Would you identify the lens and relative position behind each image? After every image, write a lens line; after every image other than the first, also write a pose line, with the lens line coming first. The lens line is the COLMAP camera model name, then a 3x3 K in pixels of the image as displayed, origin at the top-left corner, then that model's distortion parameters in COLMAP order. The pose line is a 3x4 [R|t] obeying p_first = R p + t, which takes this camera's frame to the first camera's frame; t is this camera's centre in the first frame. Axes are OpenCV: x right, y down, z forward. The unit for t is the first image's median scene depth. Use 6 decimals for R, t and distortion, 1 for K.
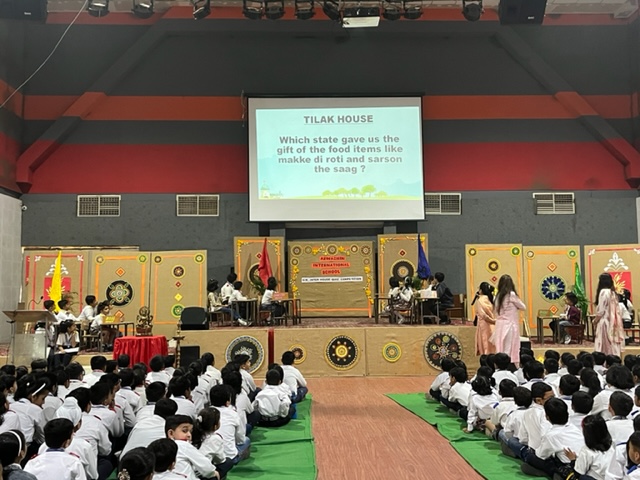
lens RADIAL K [[648.1, 0, 319.1], [0, 648.1, 247.0], [0, 0, 1]] dist [0.037106, 0.000000]
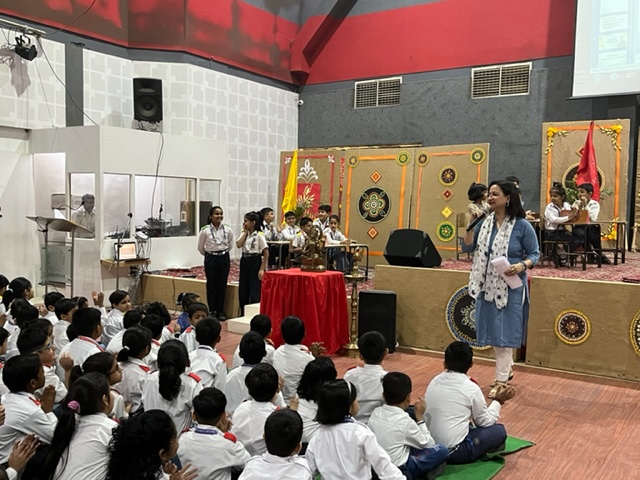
lens RADIAL K [[639.3, 0, 320.4], [0, 639.3, 249.1], [0, 0, 1]] dist [0.038403, 0.000000]
pose [[0.813917, 0.063395, -0.577512, 0.070719], [0.015990, 0.991208, 0.131344, 0.022214], [0.580761, -0.116138, 0.805747, 0.340104]]
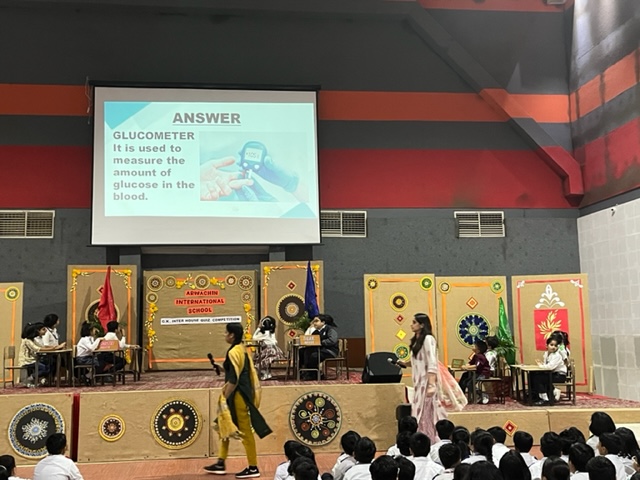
lens RADIAL K [[732.4, 0, 314.6], [0, 732.4, 239.2], [0, 0, 1]] dist [0.043884, 0.000000]
pose [[0.996627, 0.003370, 0.082002, 0.088268], [0.001114, 0.998510, -0.054565, 0.001398], [-0.082063, 0.054473, 0.995137, 0.117035]]
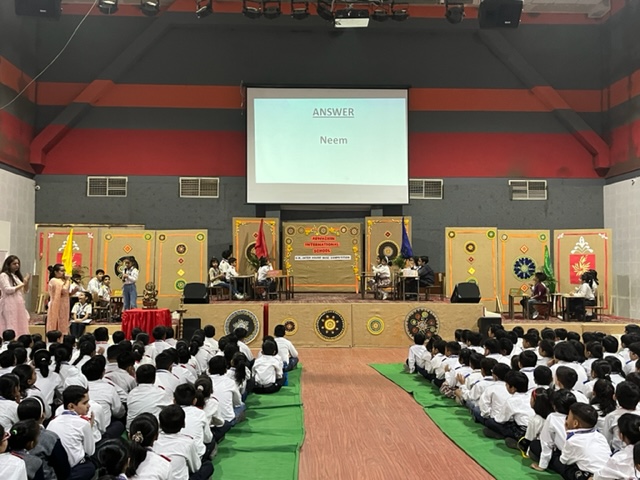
lens RADIAL K [[607.1, 0, 318.7], [0, 607.1, 245.1], [0, 0, 1]] dist [0.036959, 0.000000]
pose [[0.999858, 0.012699, 0.011111, 0.001801], [-0.013080, 0.999304, 0.034934, -0.006901], [-0.010660, -0.035074, 0.999328, -0.017171]]
